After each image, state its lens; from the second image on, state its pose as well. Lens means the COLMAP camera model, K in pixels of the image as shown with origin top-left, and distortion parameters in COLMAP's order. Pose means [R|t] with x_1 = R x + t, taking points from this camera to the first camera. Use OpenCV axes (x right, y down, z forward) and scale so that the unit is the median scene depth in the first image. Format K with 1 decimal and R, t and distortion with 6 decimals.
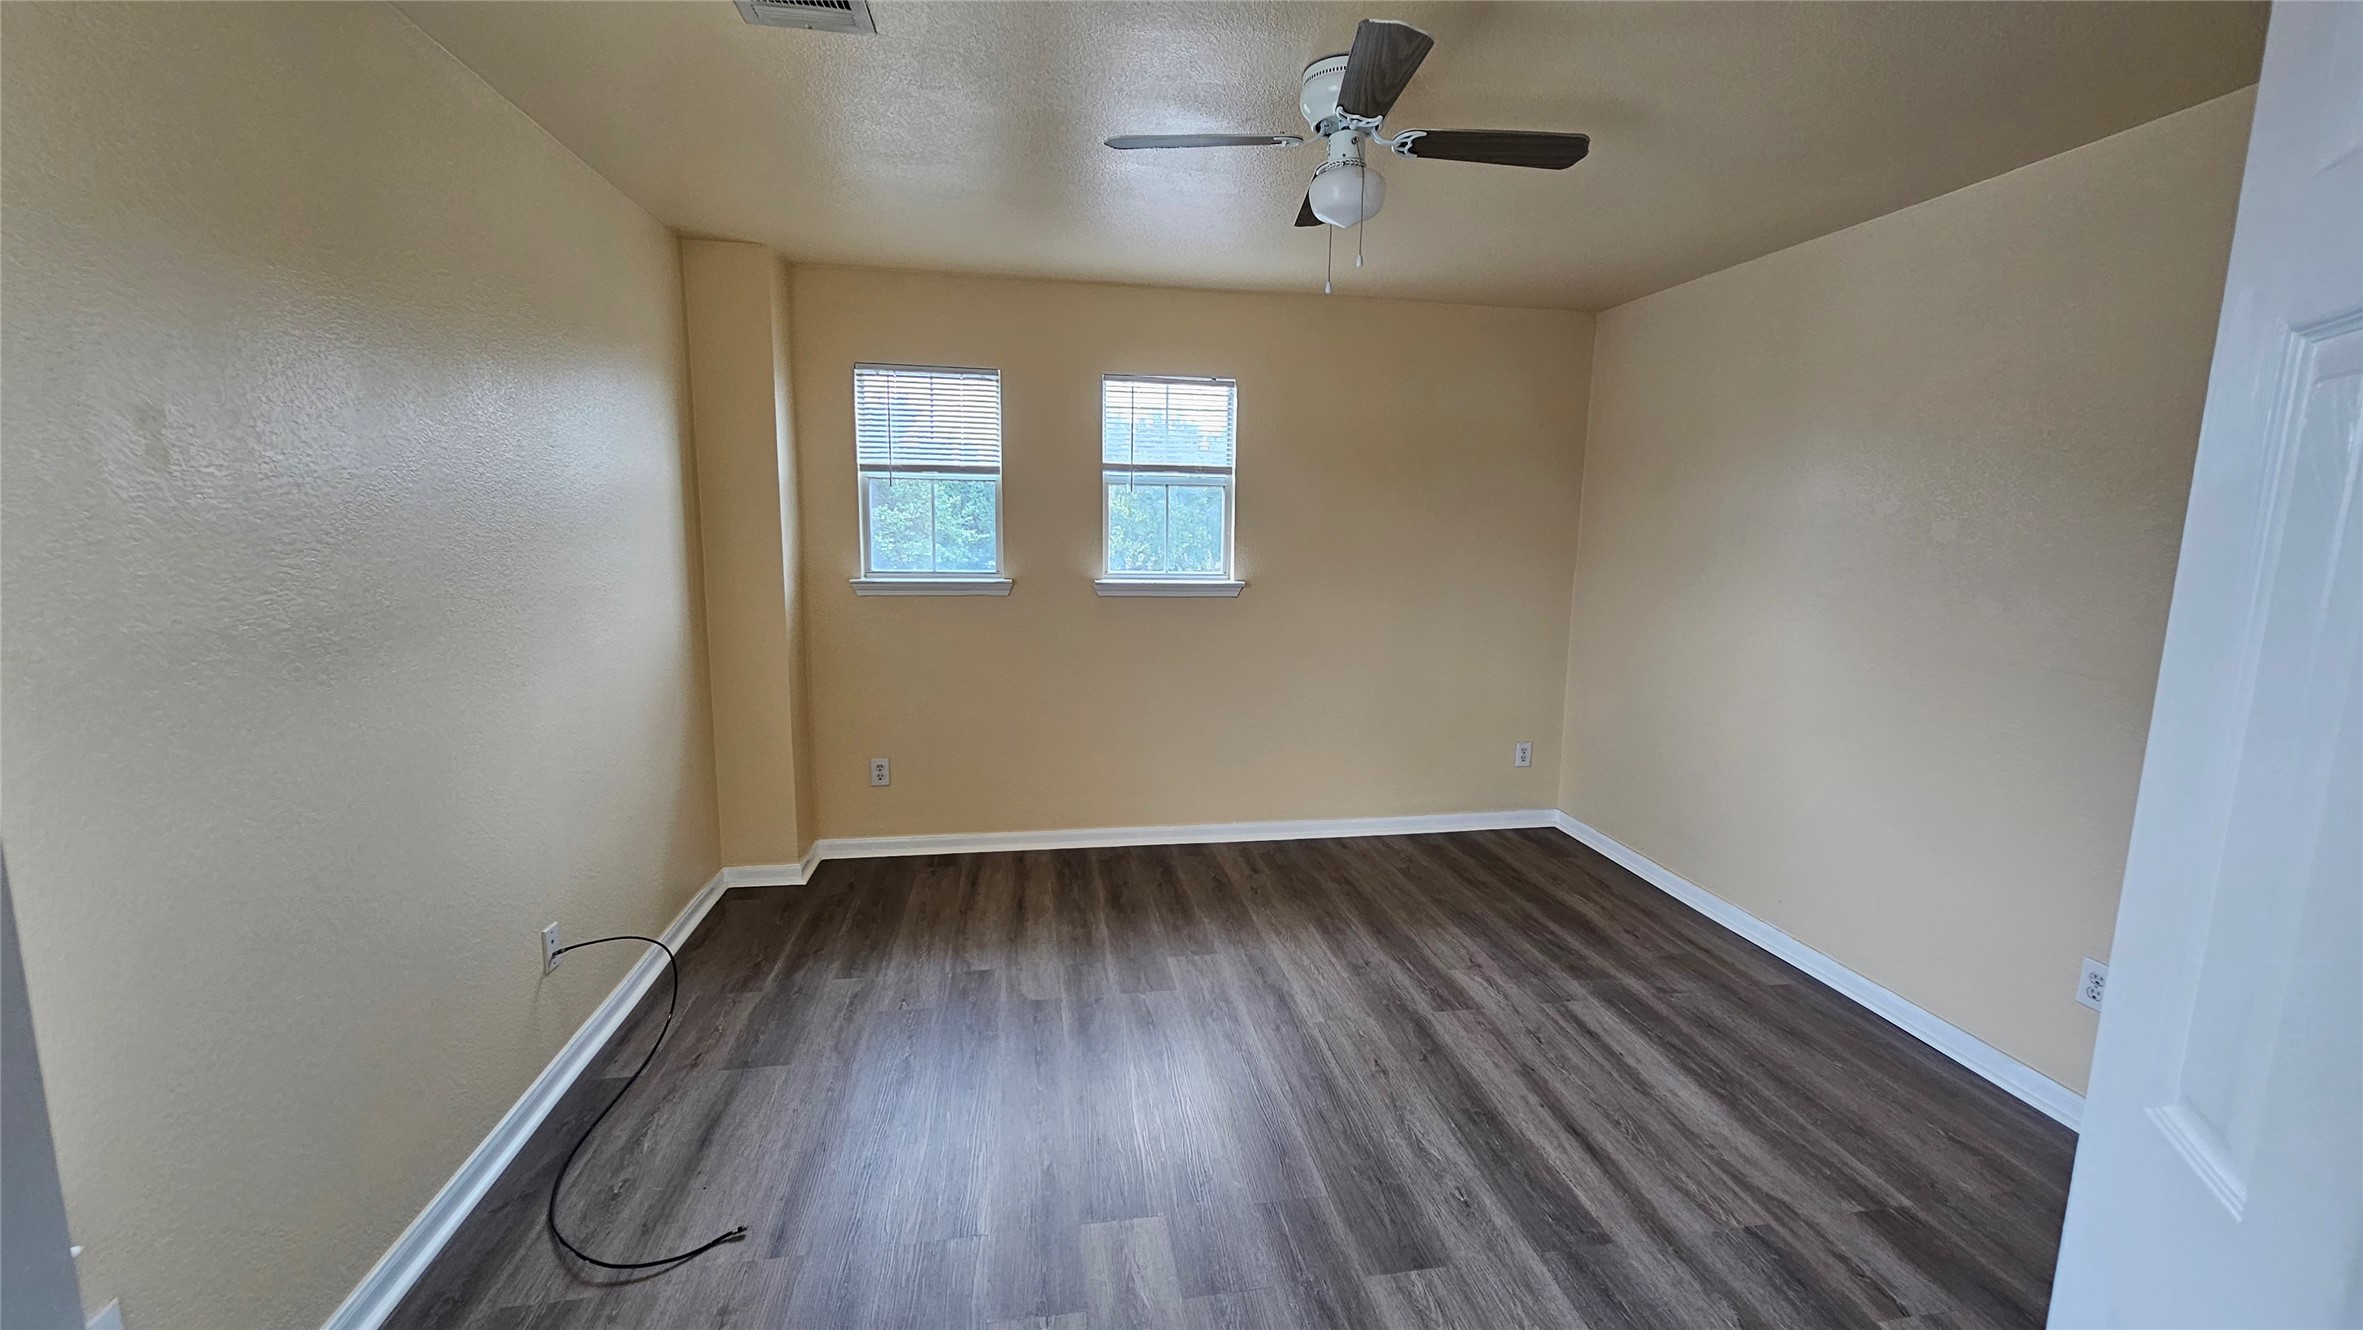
lens RADIAL K [[963.3, 0, 1209.4], [0, 963.3, 671.1], [0, 0, 1]] dist [-0.001832, 0.000689]
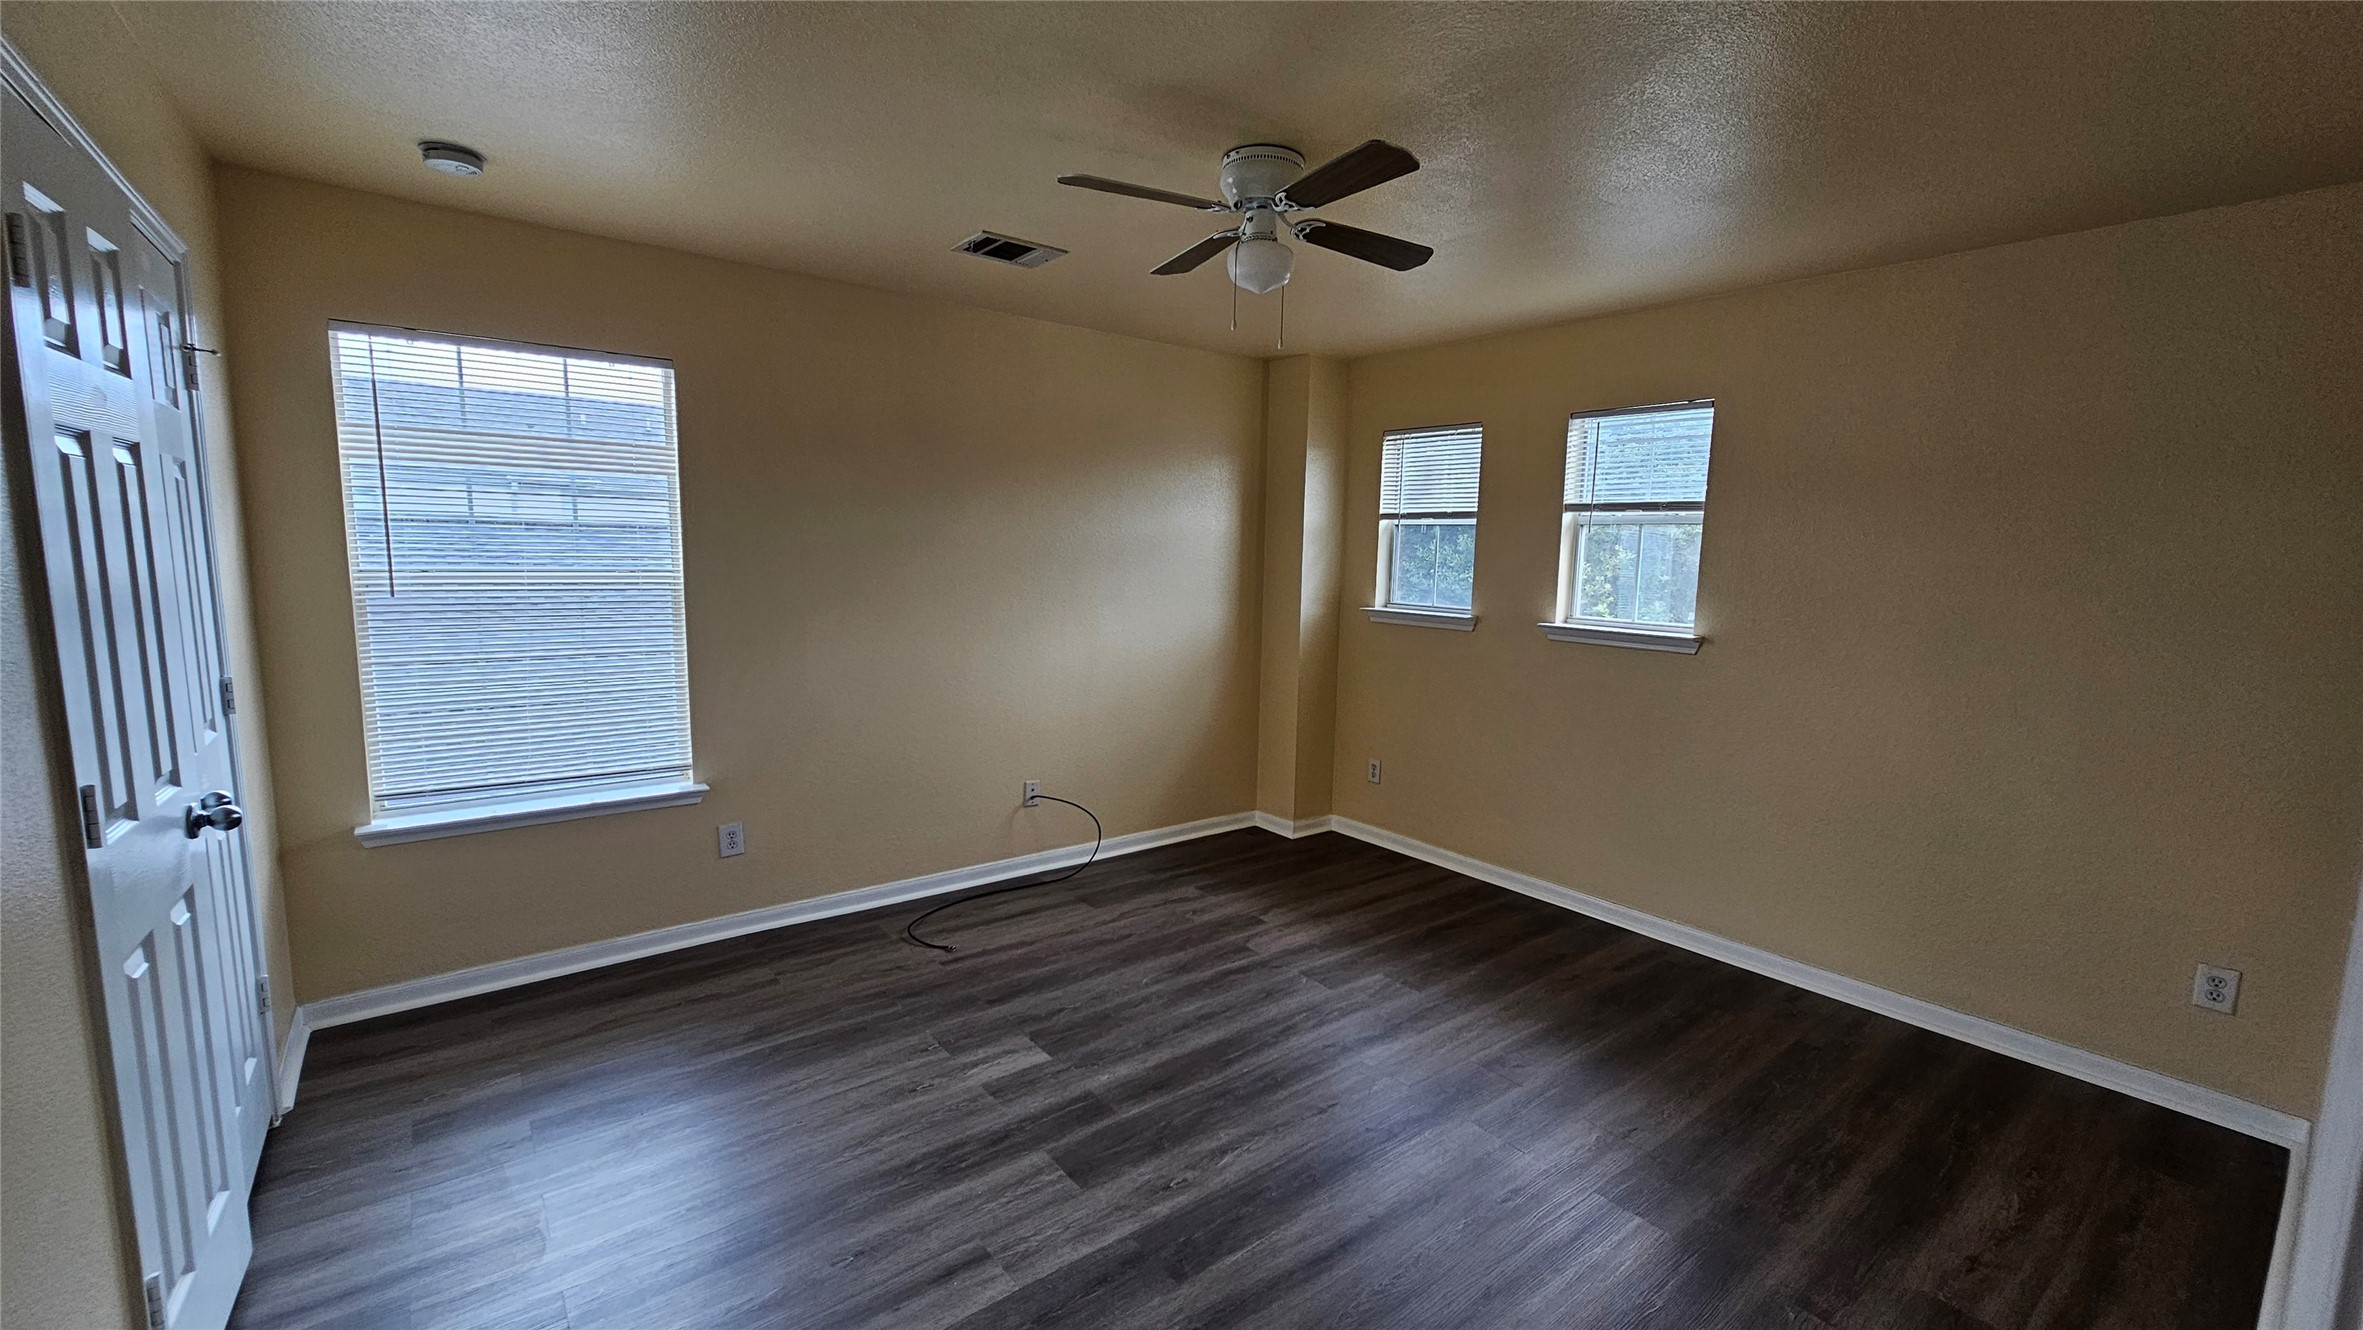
lens RADIAL K [[963.3, 0, 1209.4], [0, 963.3, 671.1], [0, 0, 1]] dist [-0.001832, 0.000689]
pose [[0.484479, 0.109203, -0.867960, 0.625959], [-0.155647, 0.987108, 0.037315, -0.031621], [0.860845, 0.117017, 0.495230, 0.242330]]
